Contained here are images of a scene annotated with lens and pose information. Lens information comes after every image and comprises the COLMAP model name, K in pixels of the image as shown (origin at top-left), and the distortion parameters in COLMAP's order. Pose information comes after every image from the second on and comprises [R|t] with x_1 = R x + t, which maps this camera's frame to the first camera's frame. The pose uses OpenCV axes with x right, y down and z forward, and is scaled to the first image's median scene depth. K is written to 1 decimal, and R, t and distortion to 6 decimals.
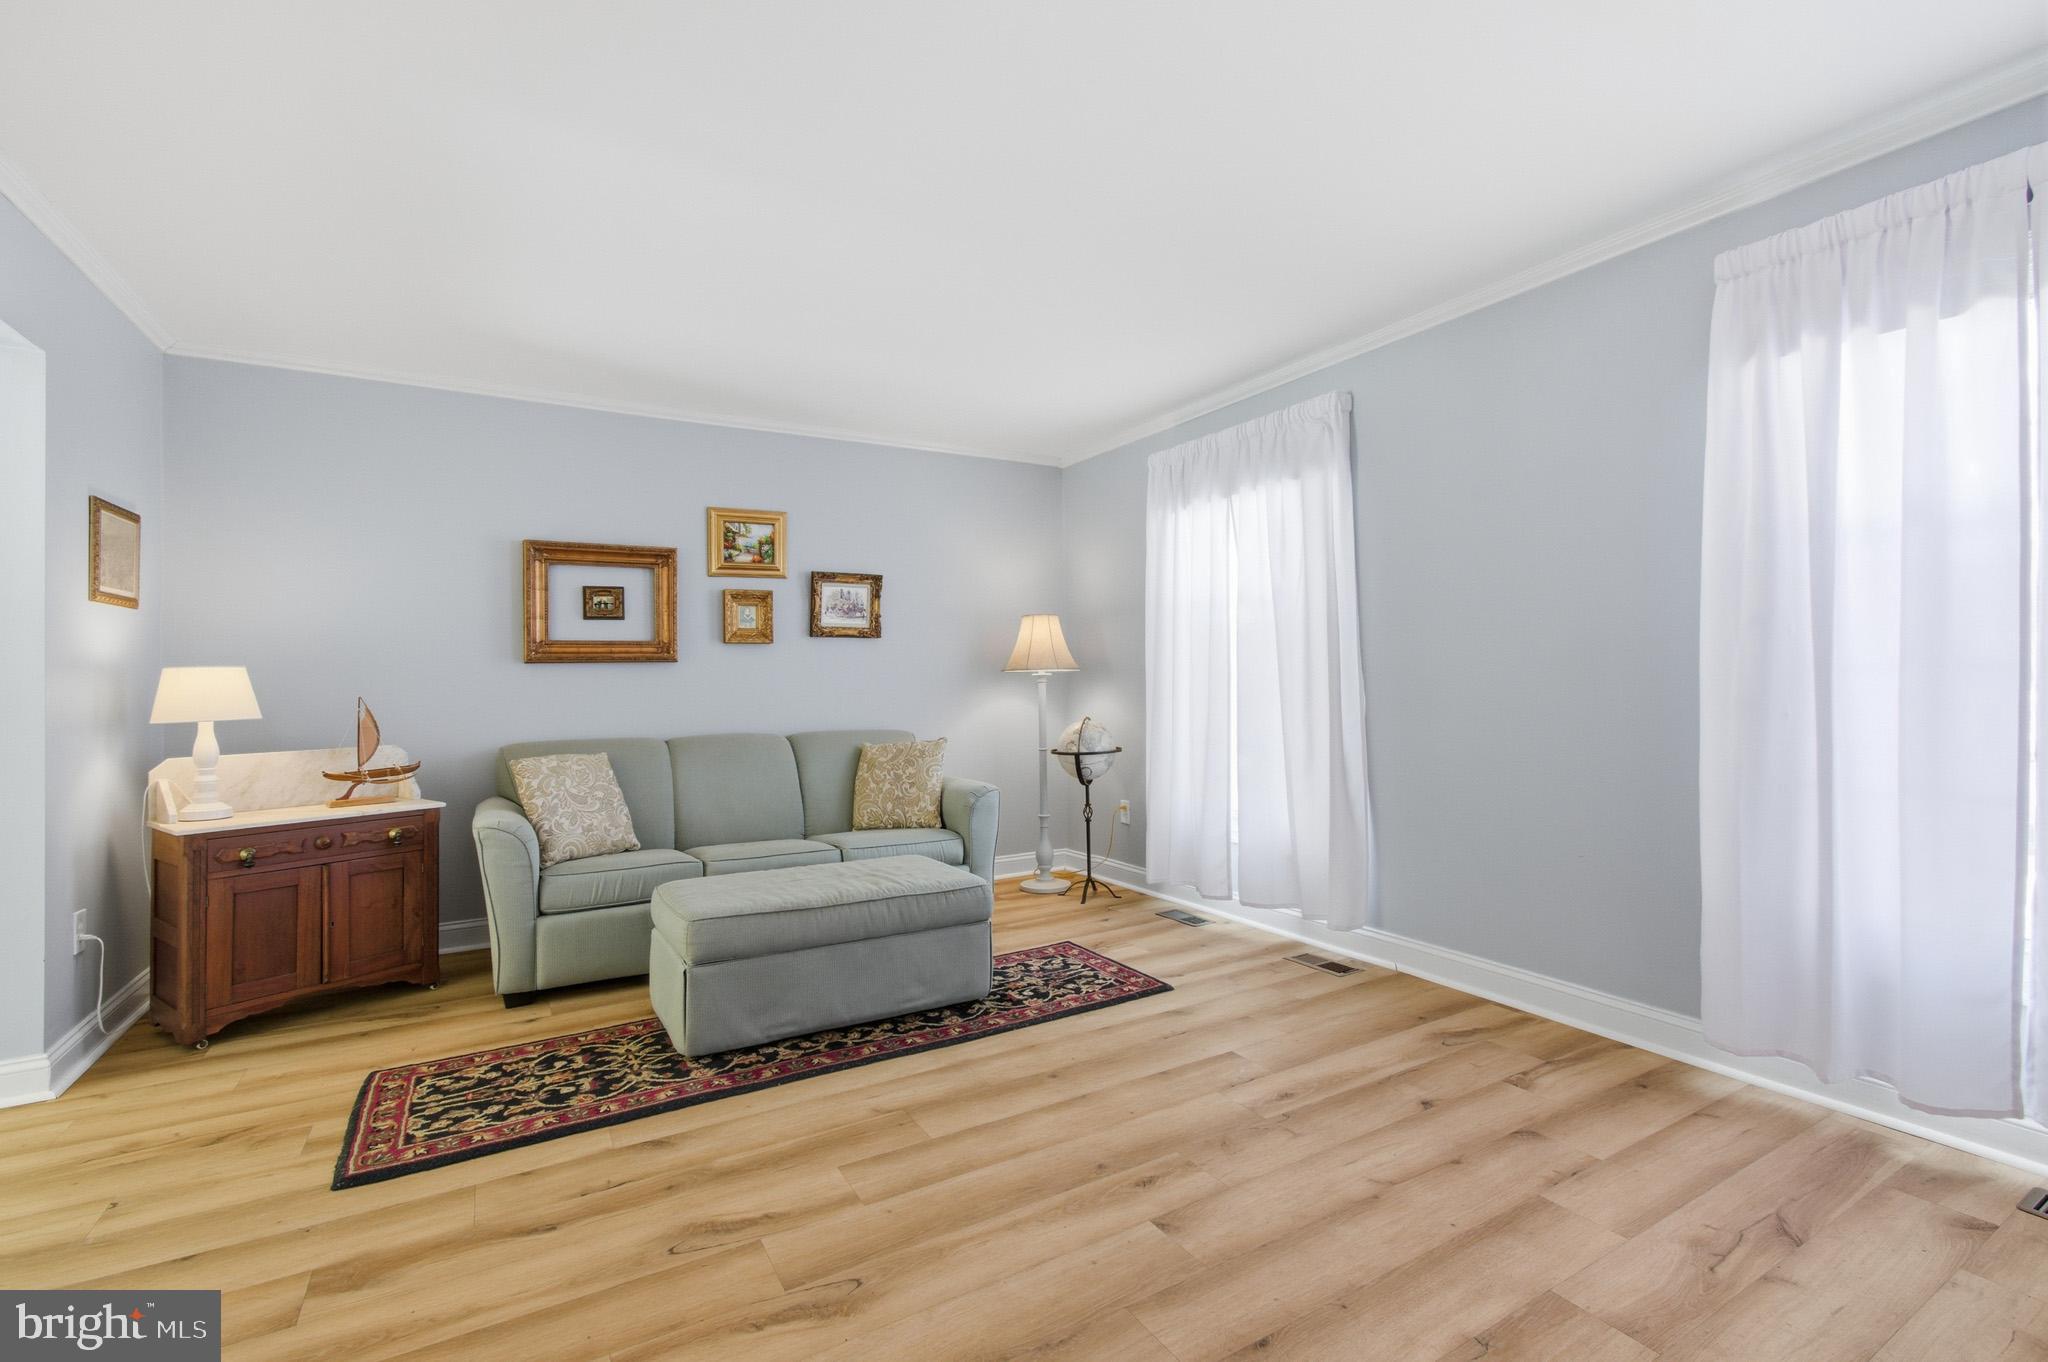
lens RADIAL K [[900.8, 0, 1024.0], [0, 900.8, 681.0], [0, 0, 1]] dist [-0.016322, 0.009349]
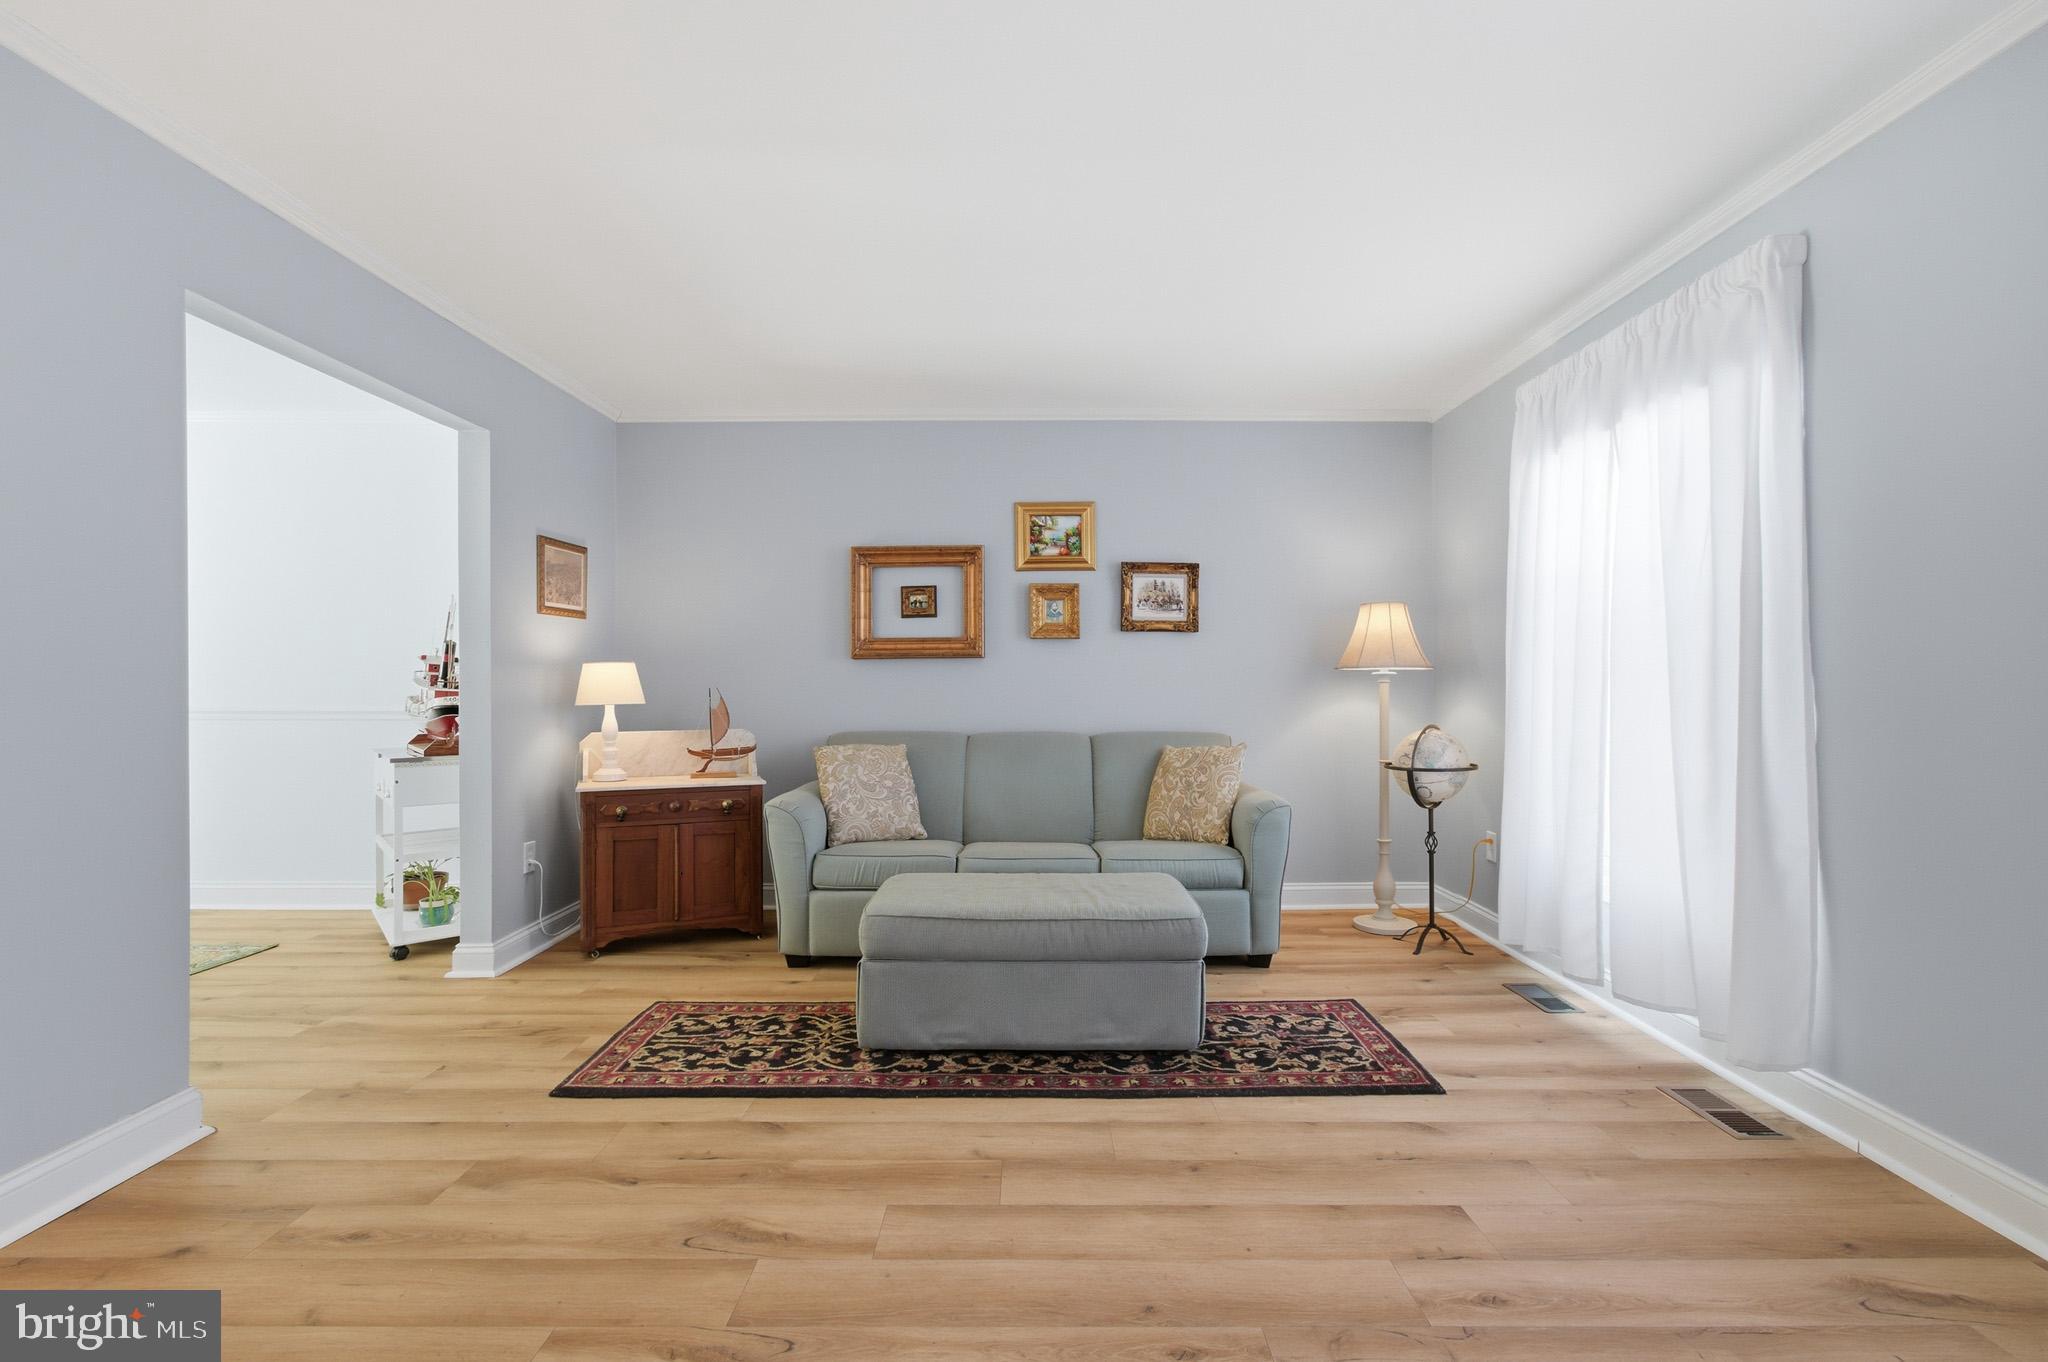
lens RADIAL K [[901.4, 0, 1031.0], [0, 901.4, 696.7], [0, 0, 1]] dist [-0.038463, 0.031252]
pose [[0.860691, 0.020528, -0.508713, 0.239548], [-0.009660, 0.999665, 0.023995, -0.002898], [0.509036, -0.015738, 0.860602, 0.186388]]
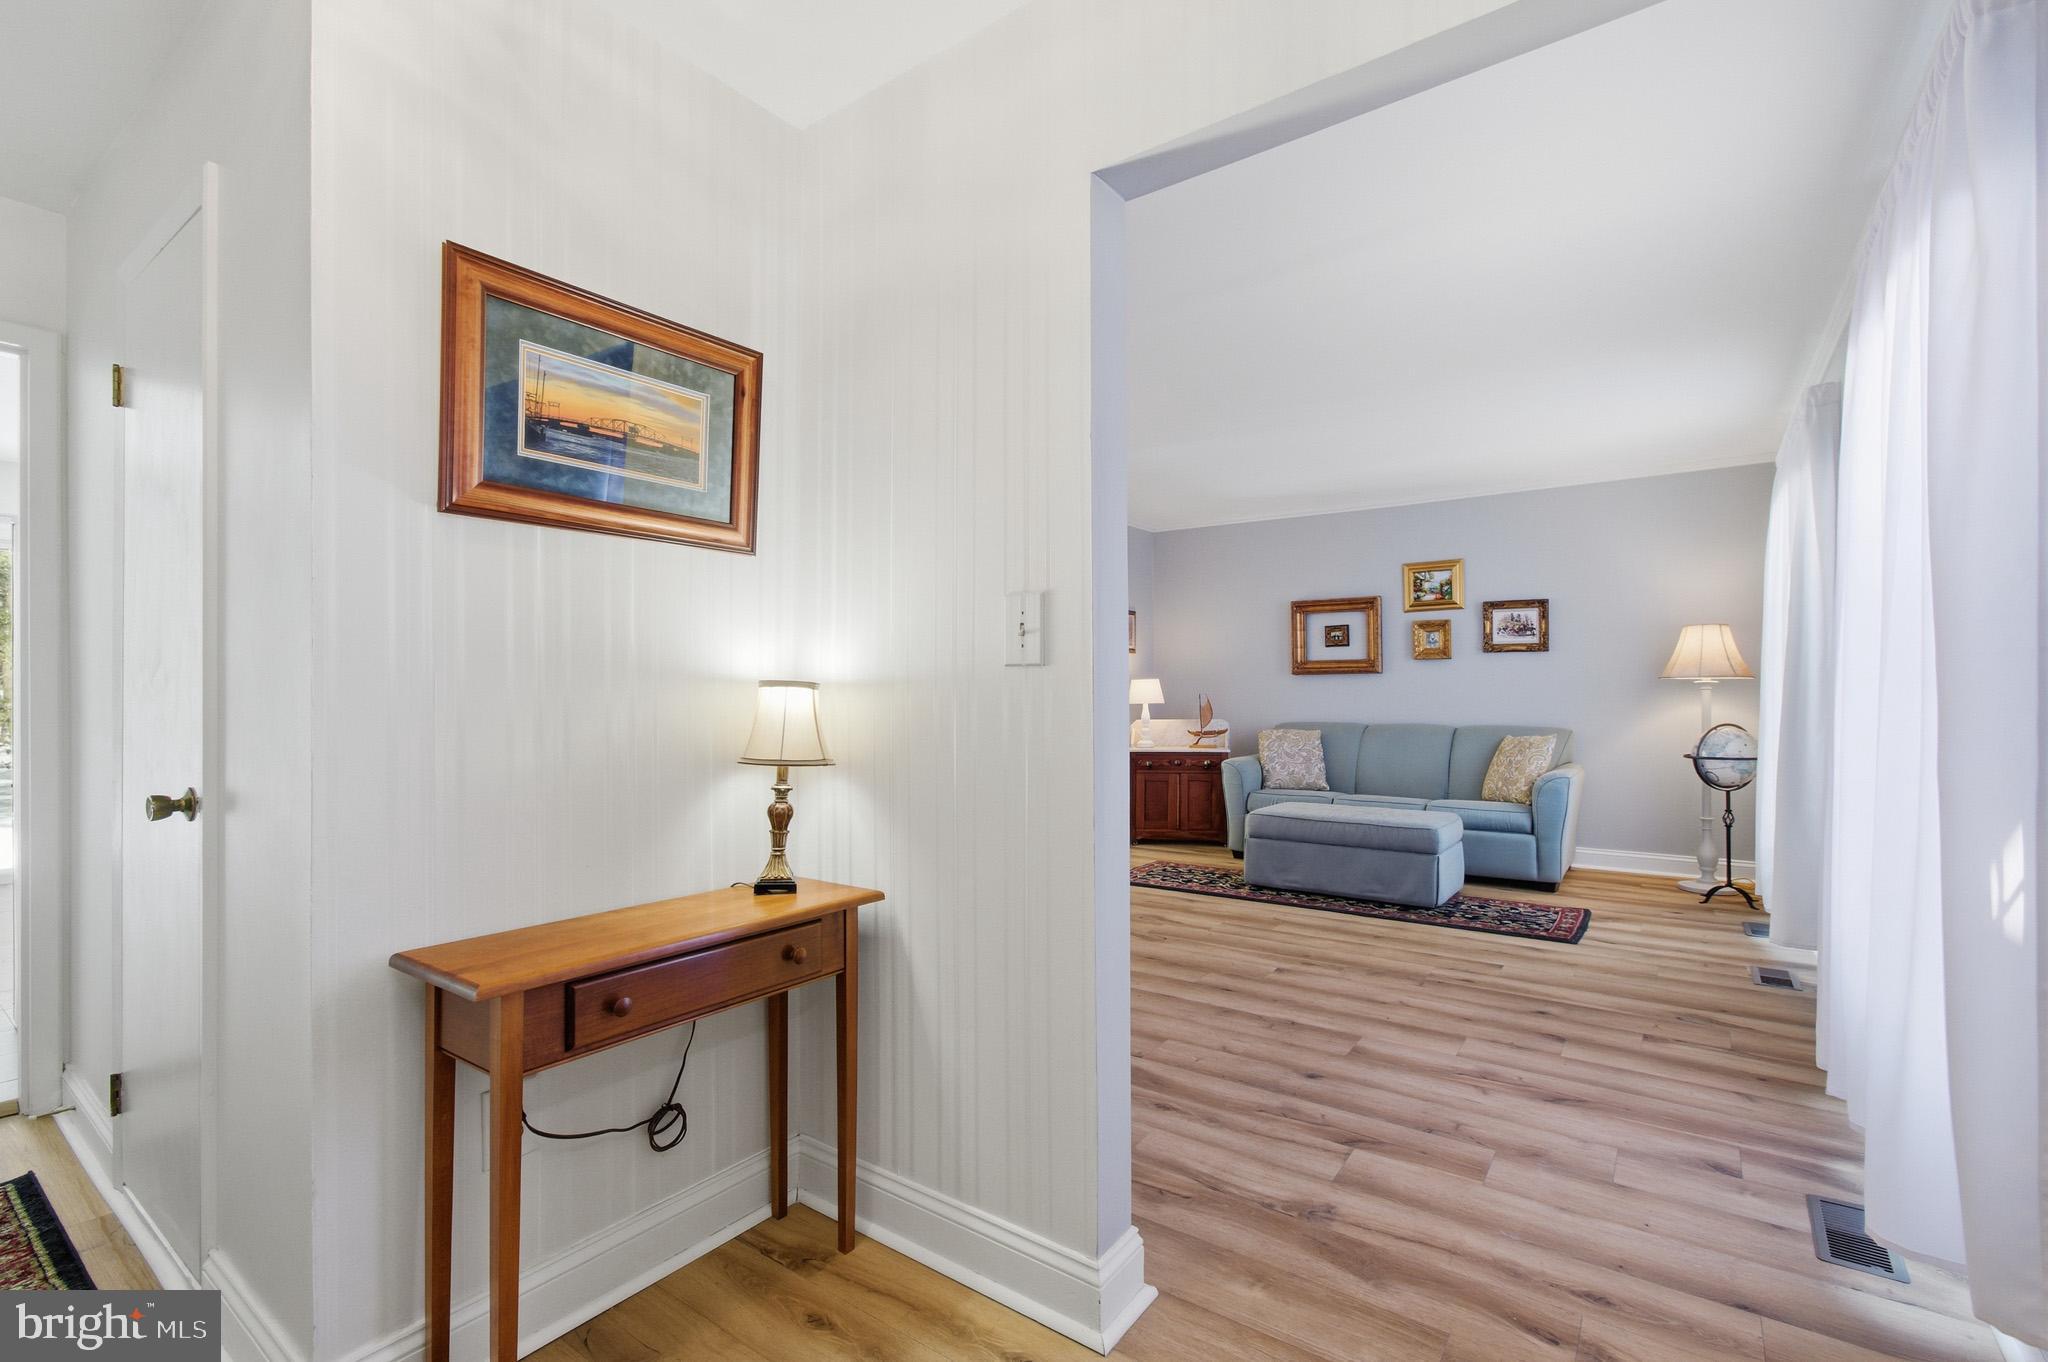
lens RADIAL K [[902.9, 0, 1059.9], [0, 902.9, 683.7], [0, 0, 1]] dist [-0.001275, 0.008602]
pose [[0.423741, 0.002587, -0.905780, 0.970662], [-0.001369, 0.999997, 0.002216, -0.009188], [0.905782, 0.000301, 0.423743, -0.145618]]
